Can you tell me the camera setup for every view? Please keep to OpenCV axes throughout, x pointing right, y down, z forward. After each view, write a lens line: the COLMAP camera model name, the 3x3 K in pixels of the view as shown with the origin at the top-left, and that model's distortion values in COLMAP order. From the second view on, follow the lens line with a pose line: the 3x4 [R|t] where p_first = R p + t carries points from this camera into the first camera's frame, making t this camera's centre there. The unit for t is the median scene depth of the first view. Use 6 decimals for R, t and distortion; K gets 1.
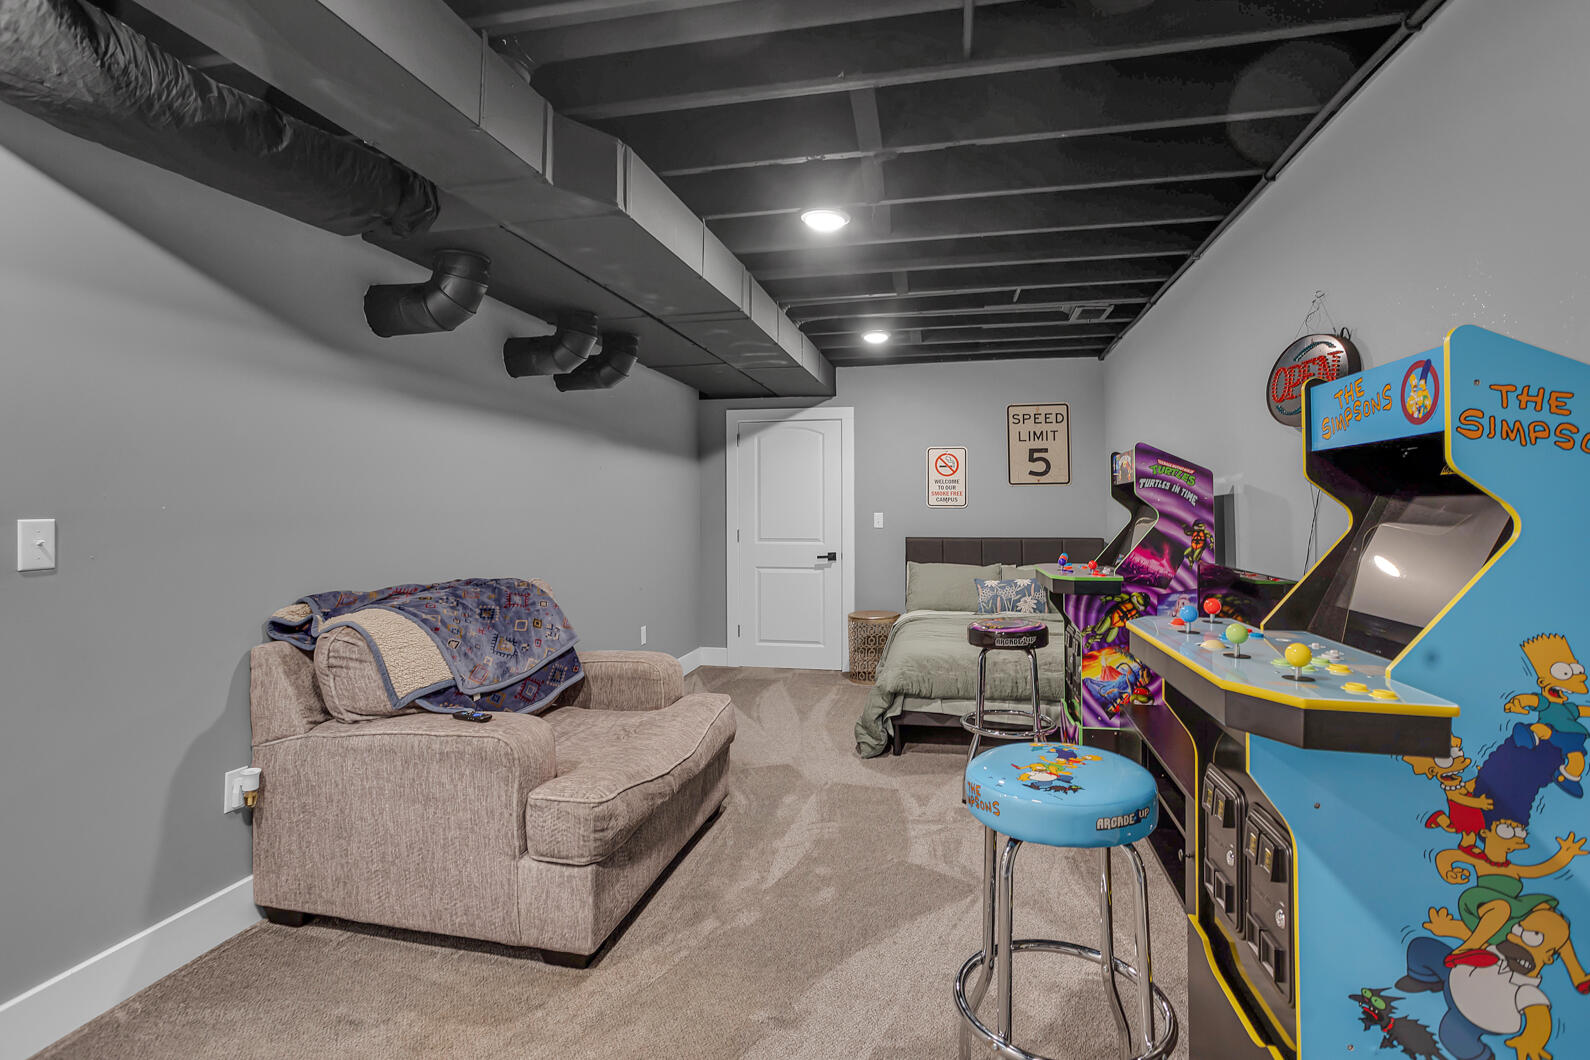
lens RADIAL K [[787.9, 0, 796.4], [0, 787.9, 514.6], [0, 0, 1]] dist [-0.005555, 0.005598]
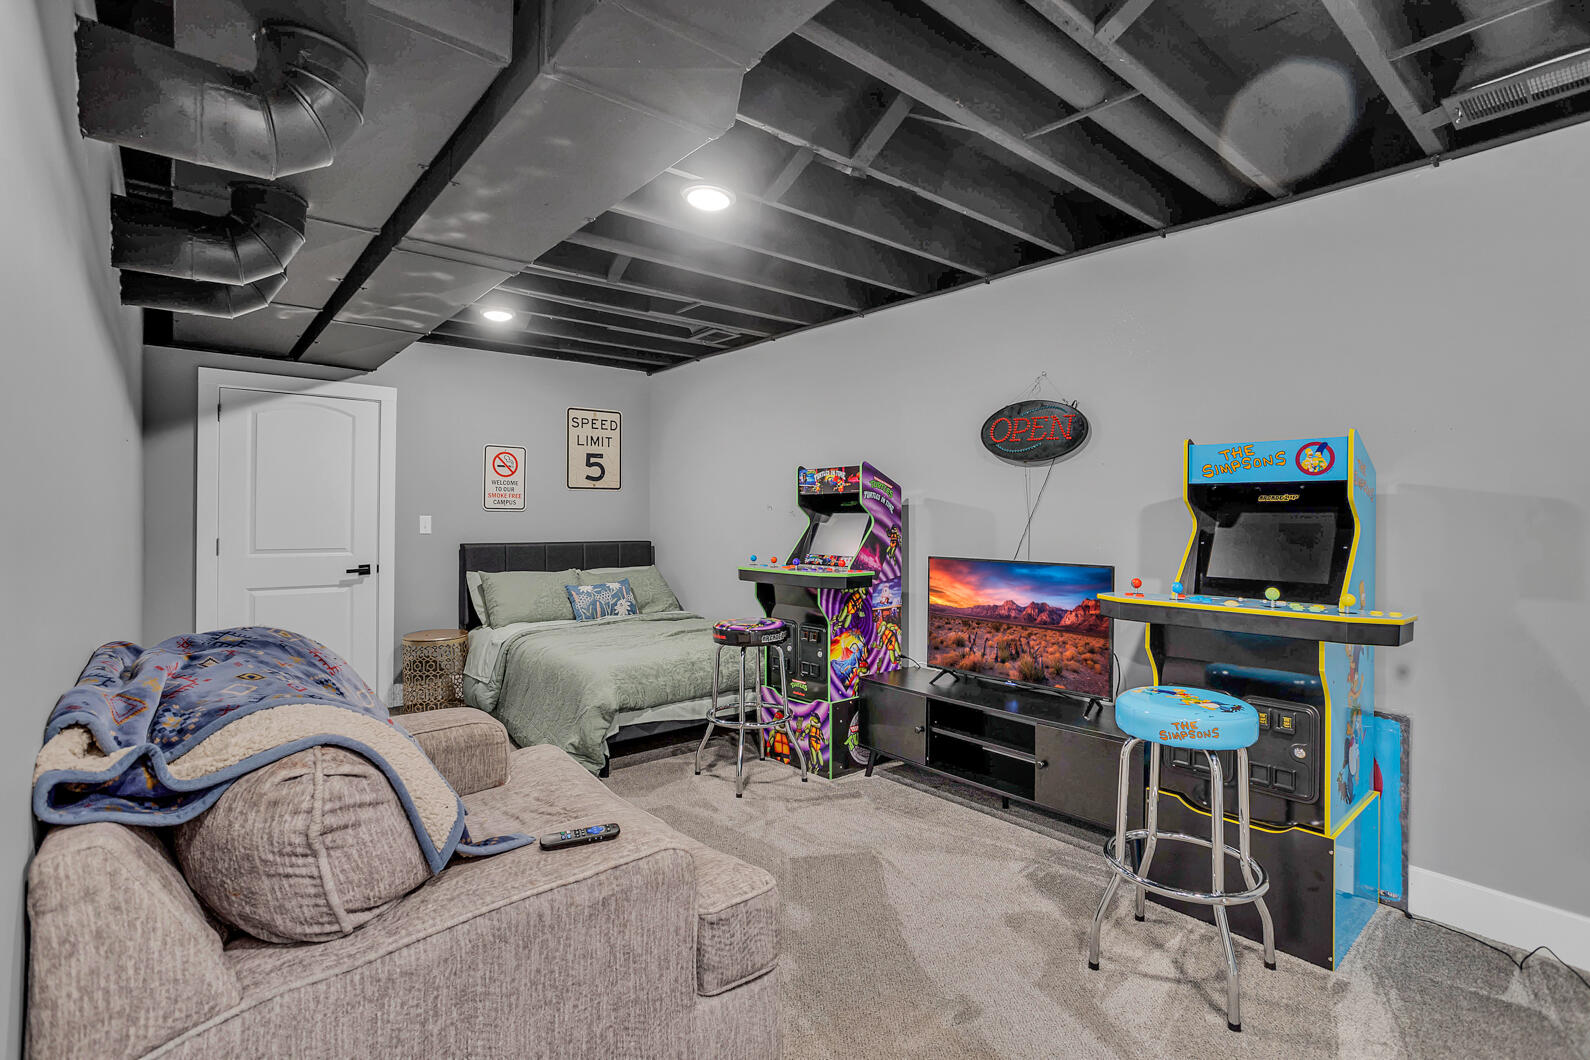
lens RADIAL K [[758.0, 0, 792.3], [0, 758.0, 537.4], [0, 0, 1]] dist [-0.000500, 0.000739]
pose [[0.639695, -0.017102, 0.768439, -0.416187], [-0.003938, 0.999666, 0.025527, -0.002578], [-0.768619, -0.019355, 0.639414, 0.257794]]
